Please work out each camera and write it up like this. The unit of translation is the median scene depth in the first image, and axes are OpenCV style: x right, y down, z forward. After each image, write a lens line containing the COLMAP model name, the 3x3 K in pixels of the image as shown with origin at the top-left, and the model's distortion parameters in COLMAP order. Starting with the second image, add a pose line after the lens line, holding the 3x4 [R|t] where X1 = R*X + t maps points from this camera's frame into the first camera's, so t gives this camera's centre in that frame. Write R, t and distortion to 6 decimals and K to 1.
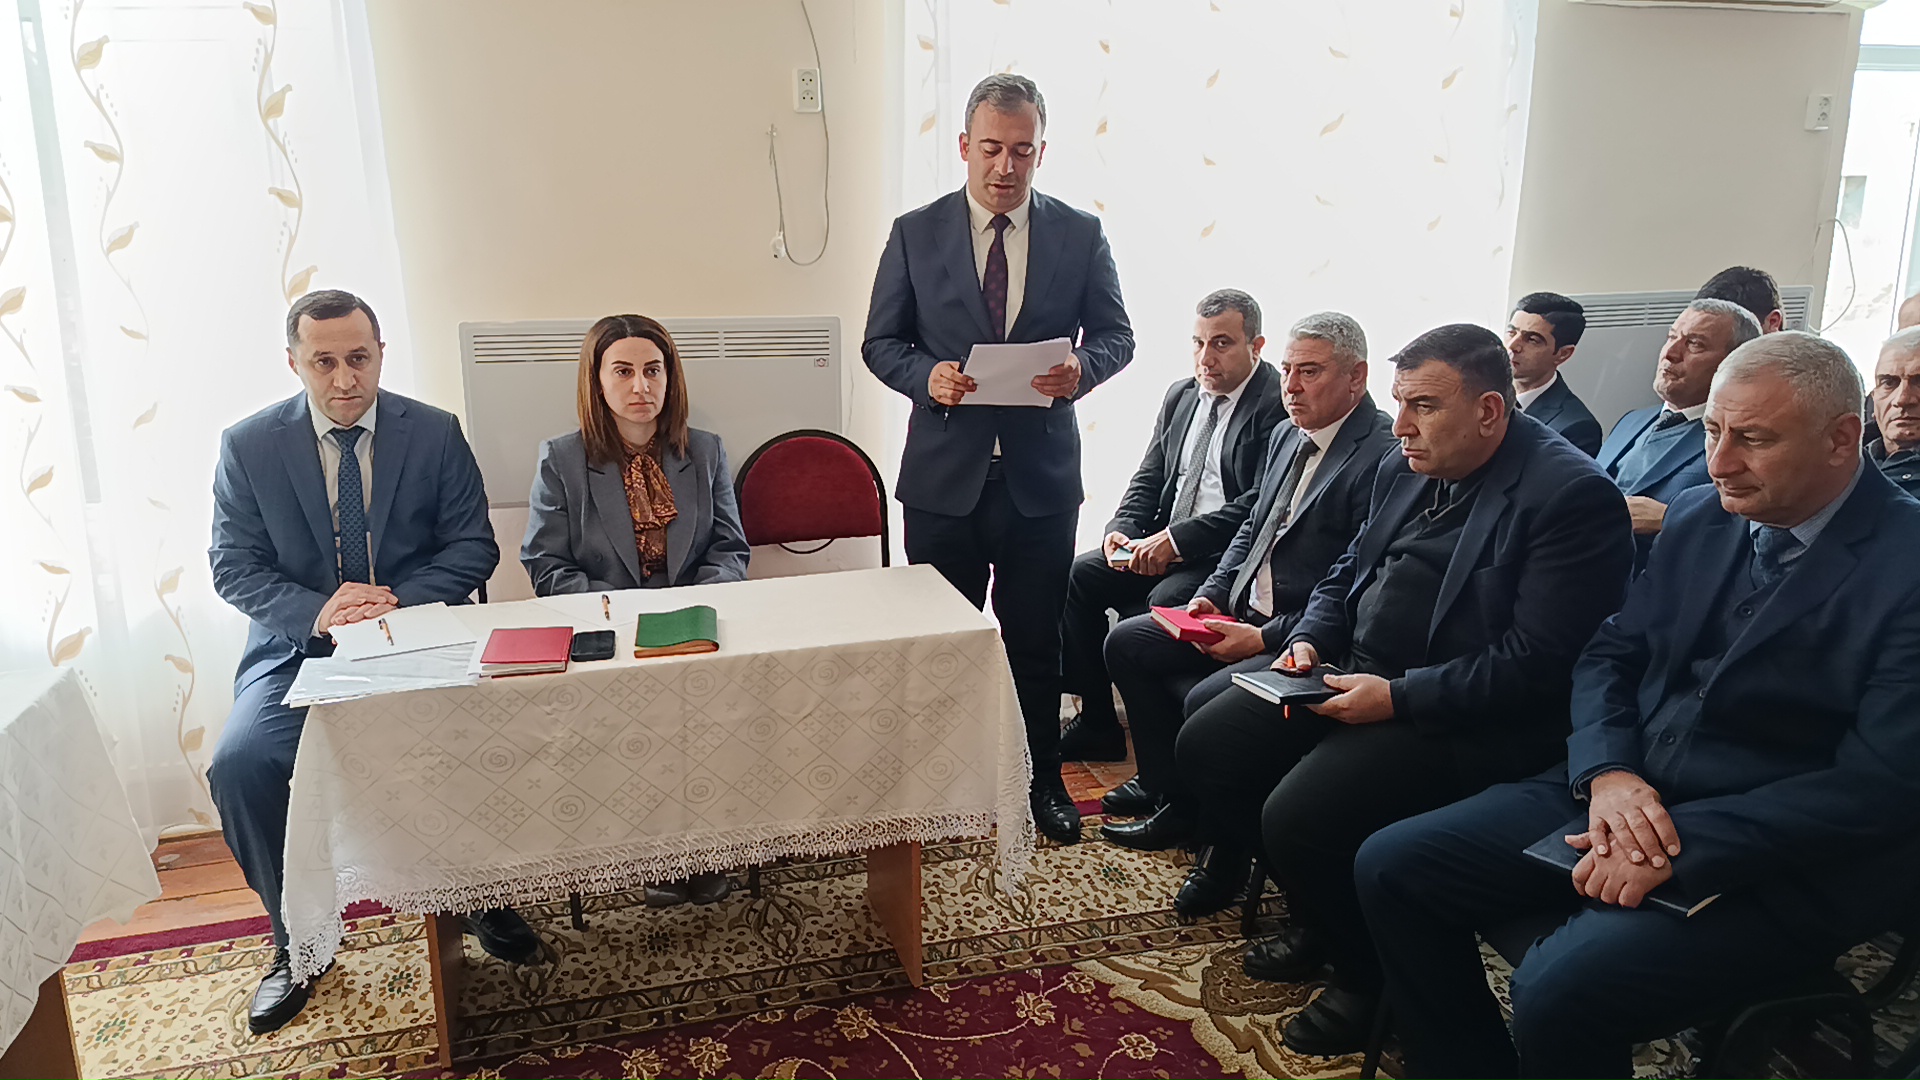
lens RADIAL K [[1394.4, 0, 957.9], [0, 1394.4, 481.5], [0, 0, 1]] dist [0.047960, -0.002118]
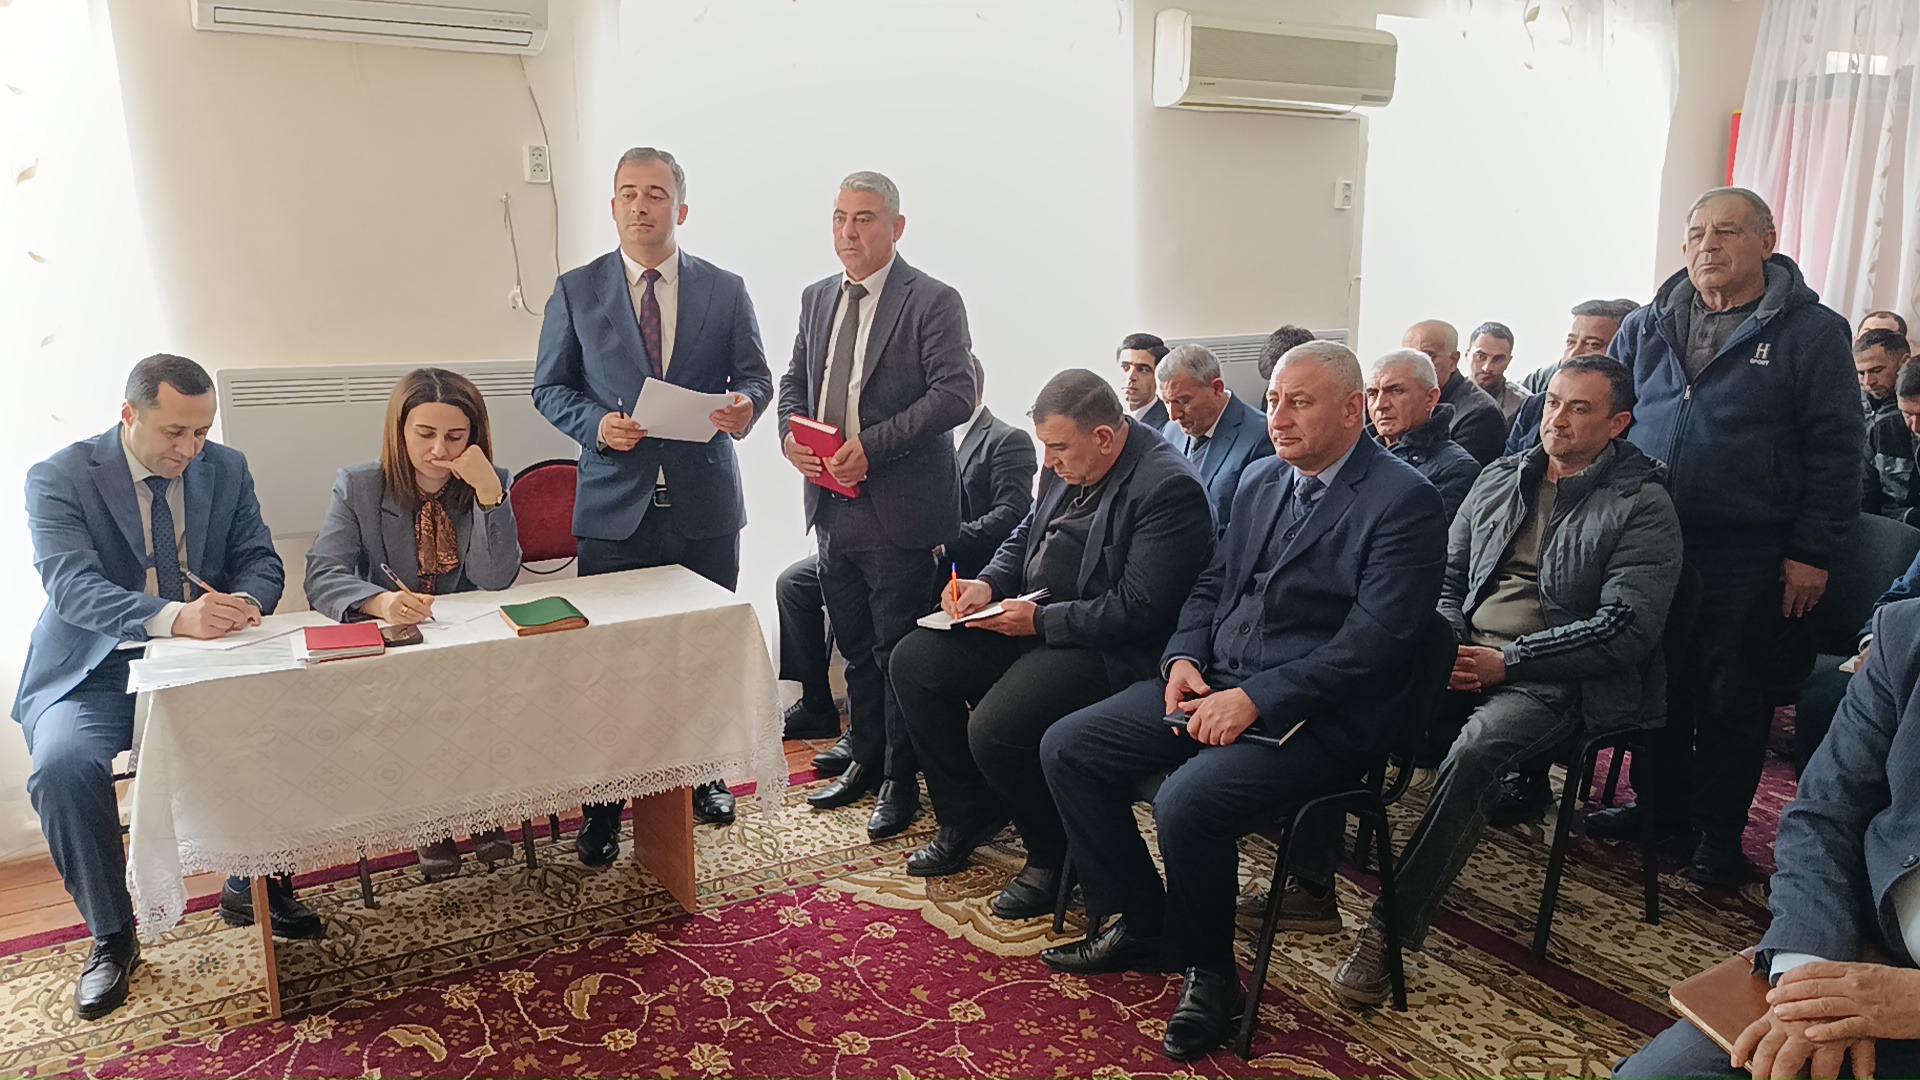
lens RADIAL K [[1422.7, 0, 966.2], [0, 1422.7, 534.1], [0, 0, 1]] dist [0.043693, -0.045178]
pose [[0.968690, -0.047787, 0.243630, -0.086005], [0.049556, 0.998771, -0.001133, 0.054719], [-0.243276, 0.013171, 0.969868, -0.237260]]
